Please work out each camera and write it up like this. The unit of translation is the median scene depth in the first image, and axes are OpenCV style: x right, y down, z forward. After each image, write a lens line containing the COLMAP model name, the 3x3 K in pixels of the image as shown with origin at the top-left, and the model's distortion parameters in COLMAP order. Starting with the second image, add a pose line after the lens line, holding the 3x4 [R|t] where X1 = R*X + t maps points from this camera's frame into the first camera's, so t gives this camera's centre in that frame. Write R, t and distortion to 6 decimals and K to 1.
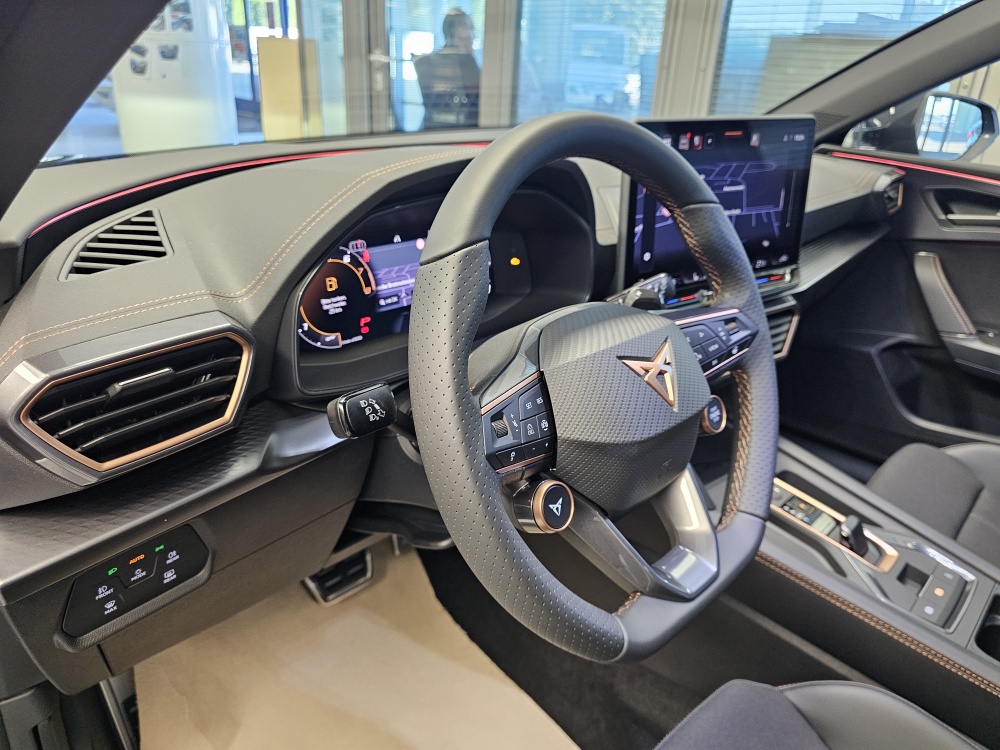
lens RADIAL K [[697.7, 0, 506.8], [0, 697.7, 376.0], [0, 0, 1]] dist [0.055087, -0.074369]
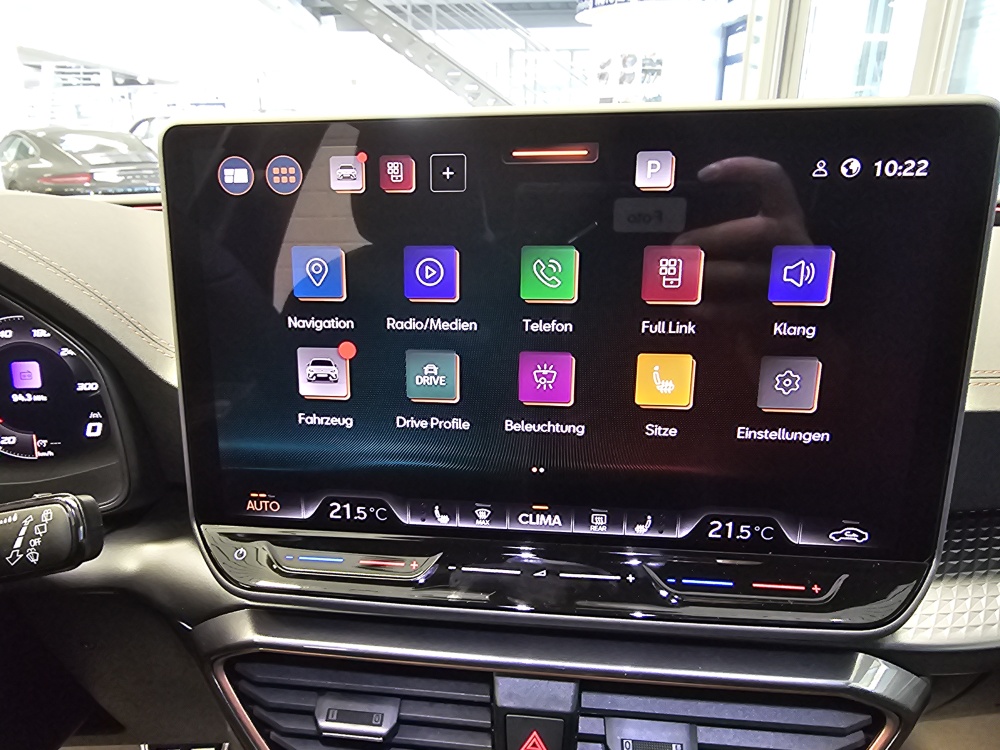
lens RADIAL K [[682.4, 0, 445.8], [0, 682.4, 377.0], [0, 0, 1]] dist [-0.001830, -0.003025]
pose [[0.726637, 0.169649, -0.665747, 0.625960], [-0.237667, 0.971274, -0.011899, -0.260107], [0.644604, 0.166872, 0.746083, 0.865273]]
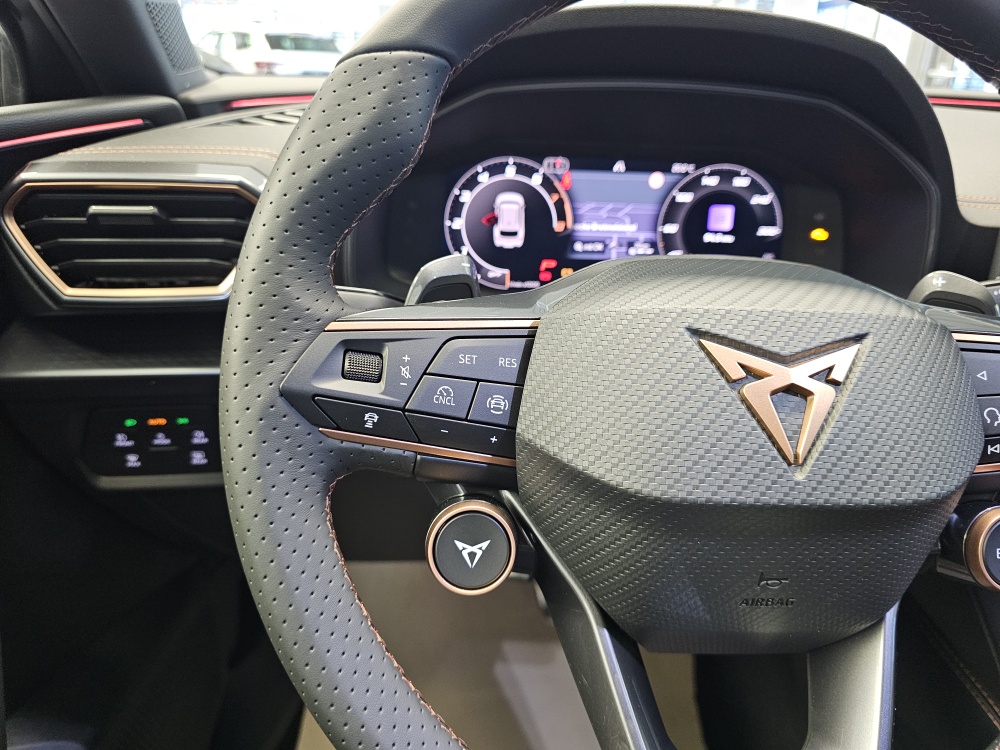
lens RADIAL K [[698.1, 0, 506.2], [0, 698.1, 364.2], [0, 0, 1]] dist [0.038092, -0.075520]
pose [[0.732004, 0.241478, -0.637070, 0.277467], [-0.283588, 0.958218, 0.037361, 0.011184], [0.619474, 0.153317, 0.769900, 0.382020]]
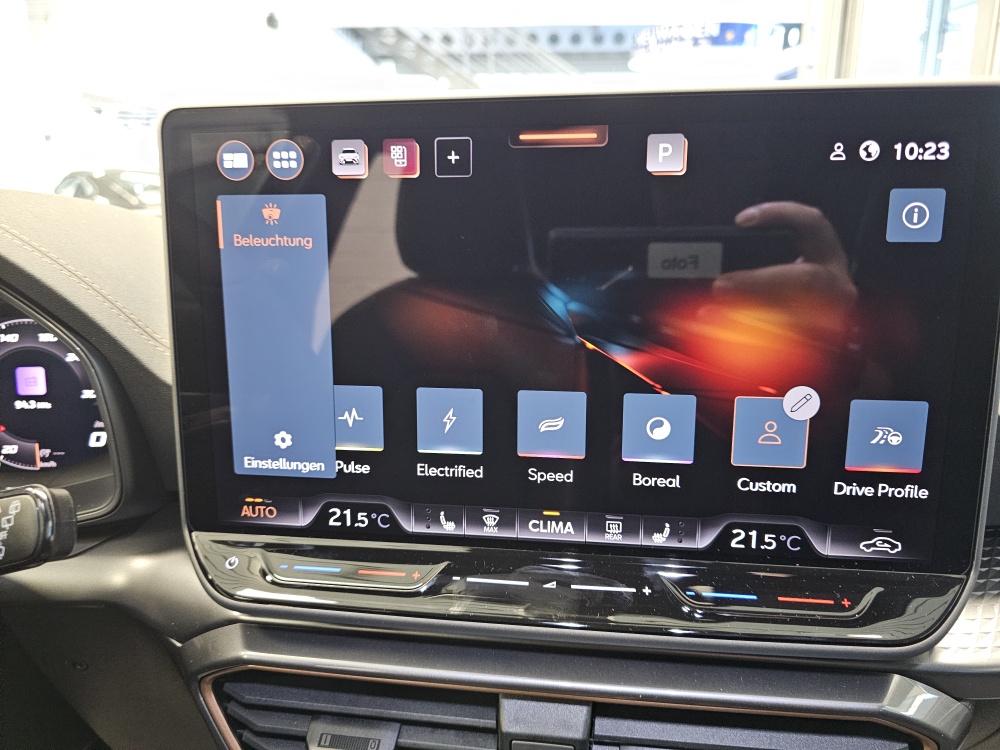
lens RADIAL K [[693.0, 0, 496.8], [0, 693.0, 380.4], [0, 0, 1]] dist [0.007066, -0.030265]
pose [[0.721424, 0.136709, -0.678865, 0.641106], [-0.248064, 0.966281, -0.069027, -0.238195], [0.646538, 0.218200, 0.731011, 0.903539]]
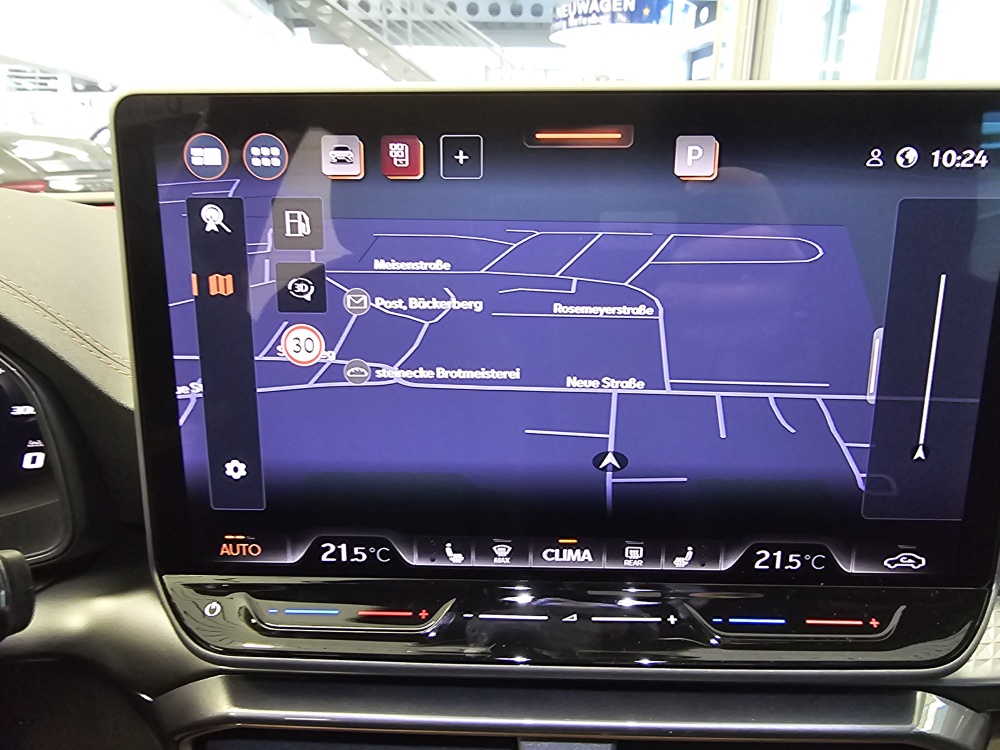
lens RADIAL K [[683.4, 0, 492.3], [0, 683.4, 371.7], [0, 0, 1]] dist [-0.001852, -0.002300]
pose [[0.790711, 0.142224, -0.595440, 0.571964], [-0.221944, 0.973067, -0.062307, -0.257648], [0.570541, 0.181421, 0.800980, 0.897711]]
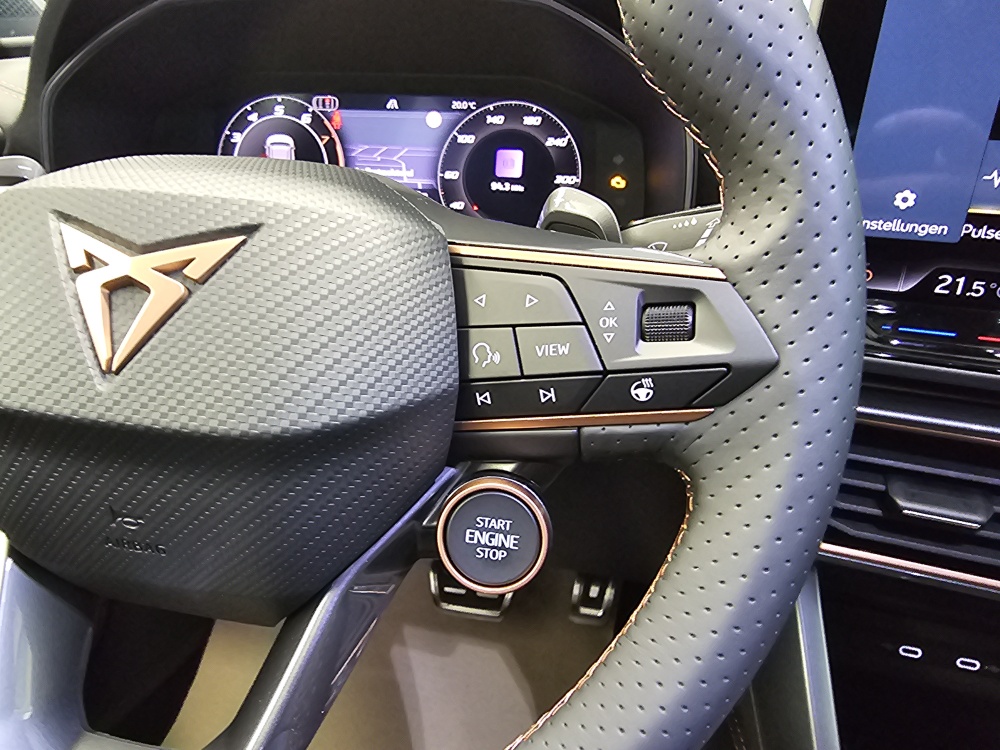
lens RADIAL K [[683.6, 0, 427.3], [0, 683.6, 384.4], [0, 0, 1]] dist [0.001562, -0.001512]
pose [[0.533499, 0.307993, -0.787730, 0.458279], [-0.338076, 0.931359, 0.135184, -0.044443], [0.775295, 0.194192, 0.601005, 0.677281]]
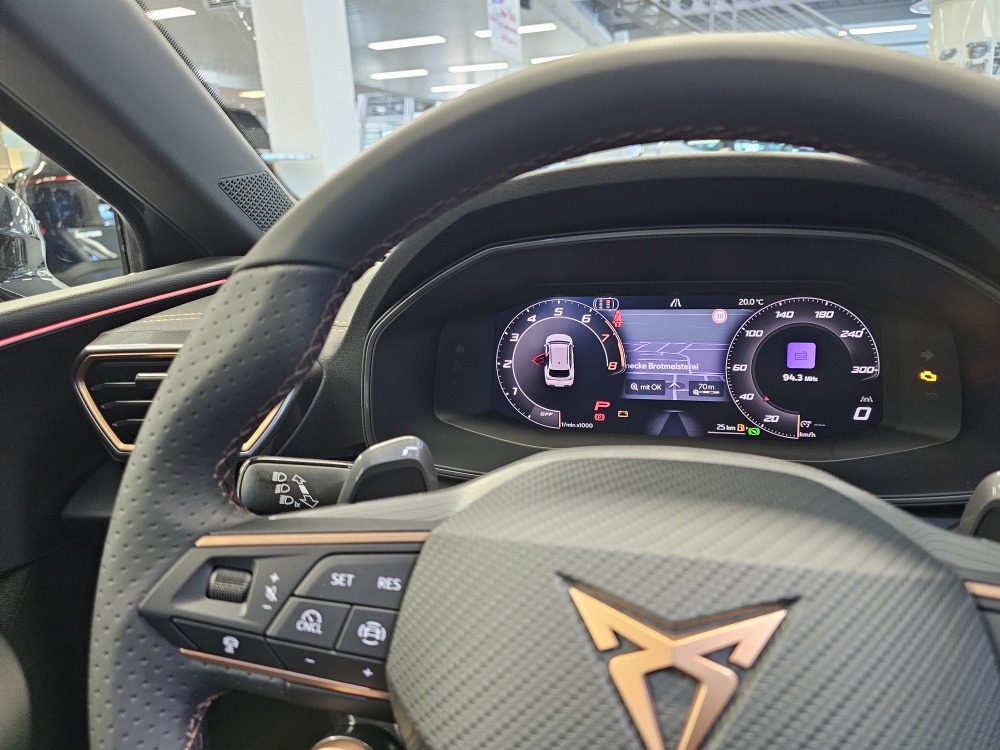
lens RADIAL K [[681.5, 0, 510.2], [0, 681.5, 366.7], [0, 0, 1]] dist [0.057181, -0.068841]
pose [[0.505632, 0.175599, -0.844690, 0.335382], [-0.286221, 0.957761, 0.027773, -0.107237], [0.813888, 0.227726, 0.534534, 0.519776]]
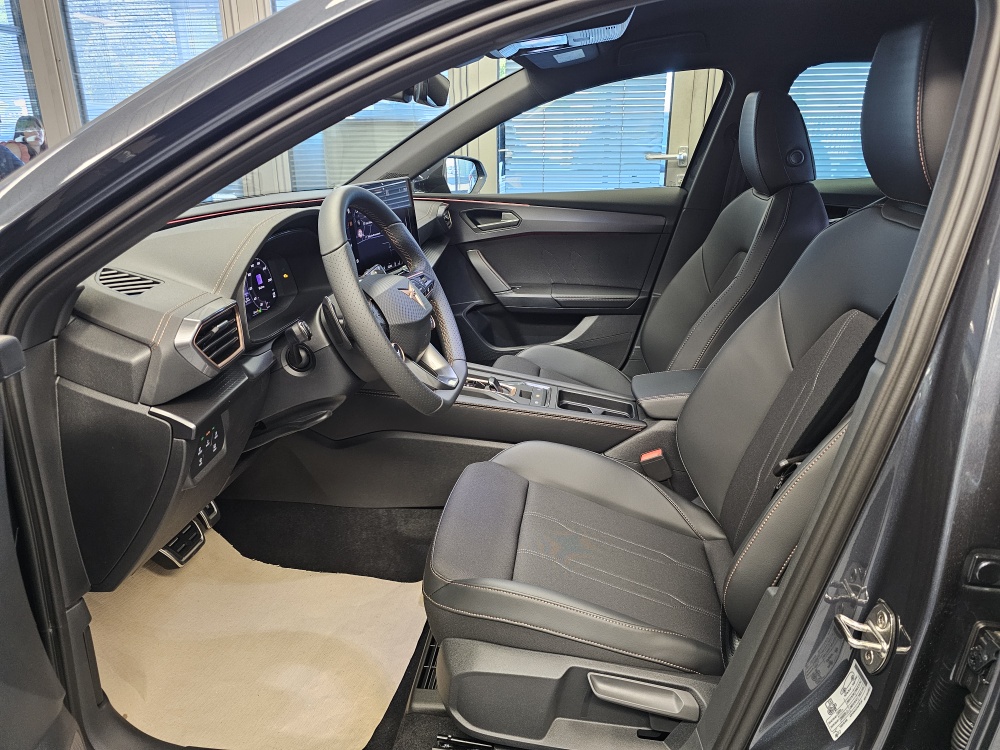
lens RADIAL K [[681.5, 0, 510.2], [0, 681.5, 366.7], [0, 0, 1]] dist [0.057181, -0.068841]
pose [[0.796360, -0.245500, 0.552758, -0.593044], [0.291674, 0.956507, 0.004605, 0.219675], [-0.529847, 0.157558, 0.833329, -0.702356]]
